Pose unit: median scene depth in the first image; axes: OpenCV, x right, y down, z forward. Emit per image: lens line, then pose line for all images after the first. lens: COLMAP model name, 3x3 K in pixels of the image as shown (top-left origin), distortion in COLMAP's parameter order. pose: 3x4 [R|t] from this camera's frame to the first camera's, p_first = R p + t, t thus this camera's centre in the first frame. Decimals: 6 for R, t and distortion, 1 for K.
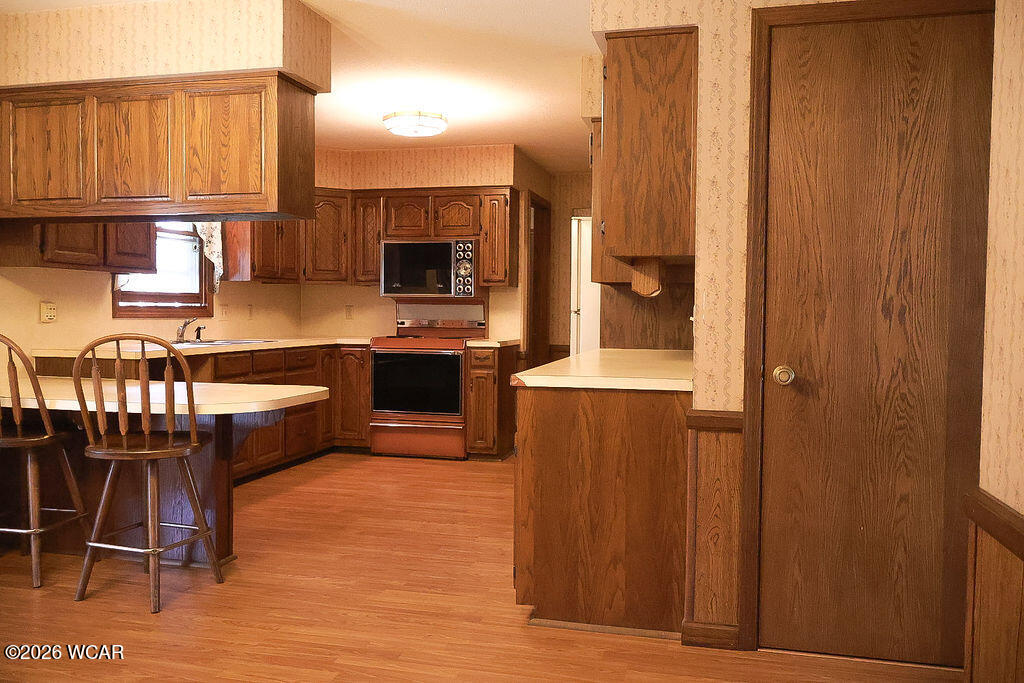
lens RADIAL K [[852.3, 0, 512.0], [0, 852.3, 341.5], [0, 0, 1]] dist [-0.005449, -0.003257]
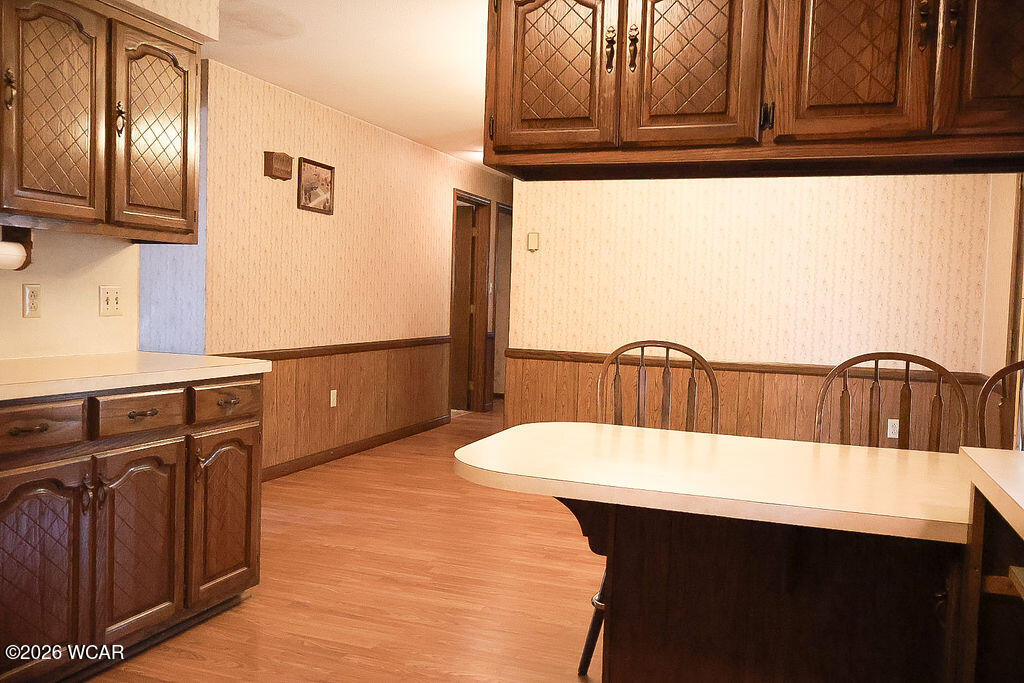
lens RADIAL K [[862.7, 0, 512.0], [0, 862.7, 341.5], [0, 0, 1]] dist [0.000804, 0.003948]
pose [[-0.993242, -0.047902, 0.105716, -0.329650], [-0.038691, 0.995410, 0.087529, -0.069328], [-0.109423, 0.082847, -0.990537, 1.651545]]
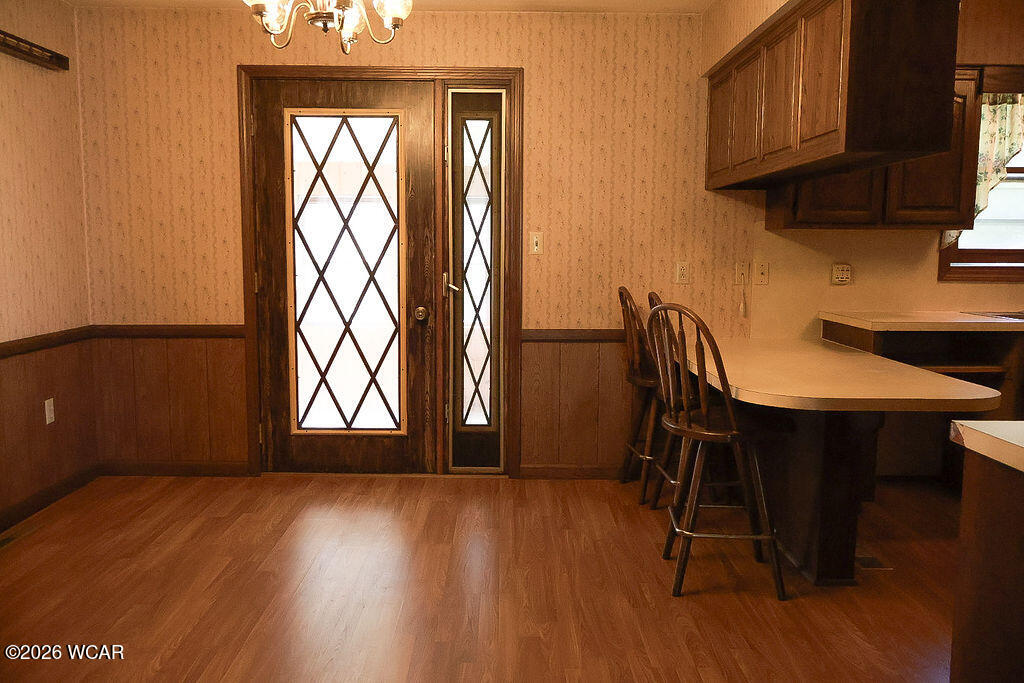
lens RADIAL K [[852.3, 0, 512.0], [0, 852.3, 341.5], [0, 0, 1]] dist [-0.005449, -0.003257]
pose [[0.252176, 0.095798, -0.962928, 0.345531], [-0.039644, 0.995275, 0.088634, -0.034108], [0.966869, 0.015823, 0.254782, 0.465993]]
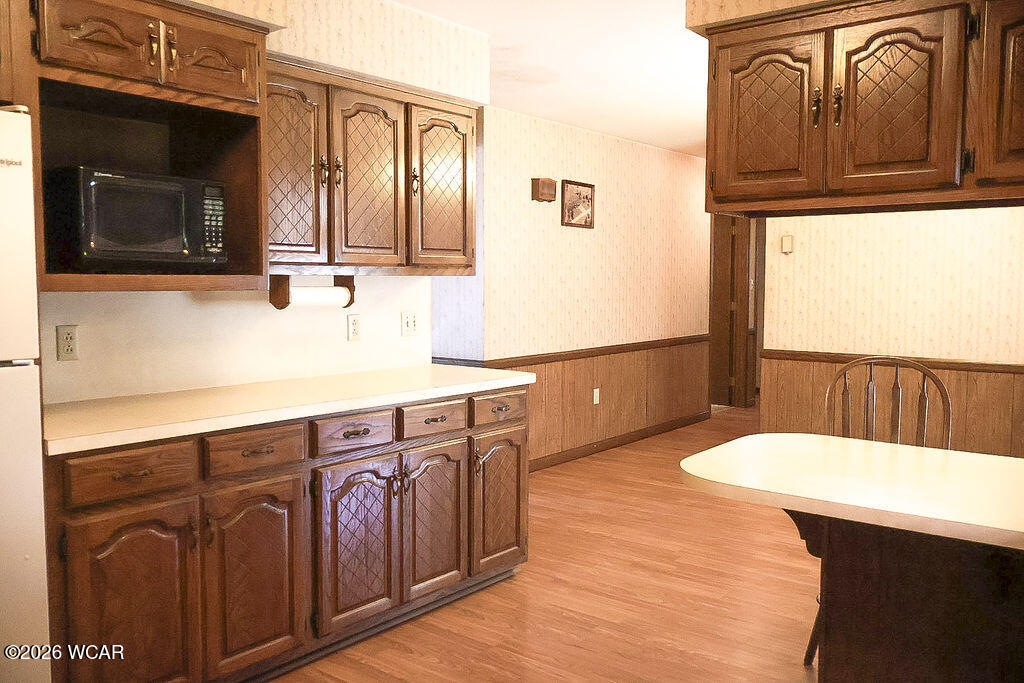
lens RADIAL K [[852.3, 0, 512.0], [0, 852.3, 341.5], [0, 0, 1]] dist [-0.005449, -0.003257]
pose [[-0.912892, -0.040804, 0.406156, -0.382627], [0.002863, 0.994327, 0.106329, -0.110137], [-0.408190, 0.098230, -0.907597, 1.745485]]
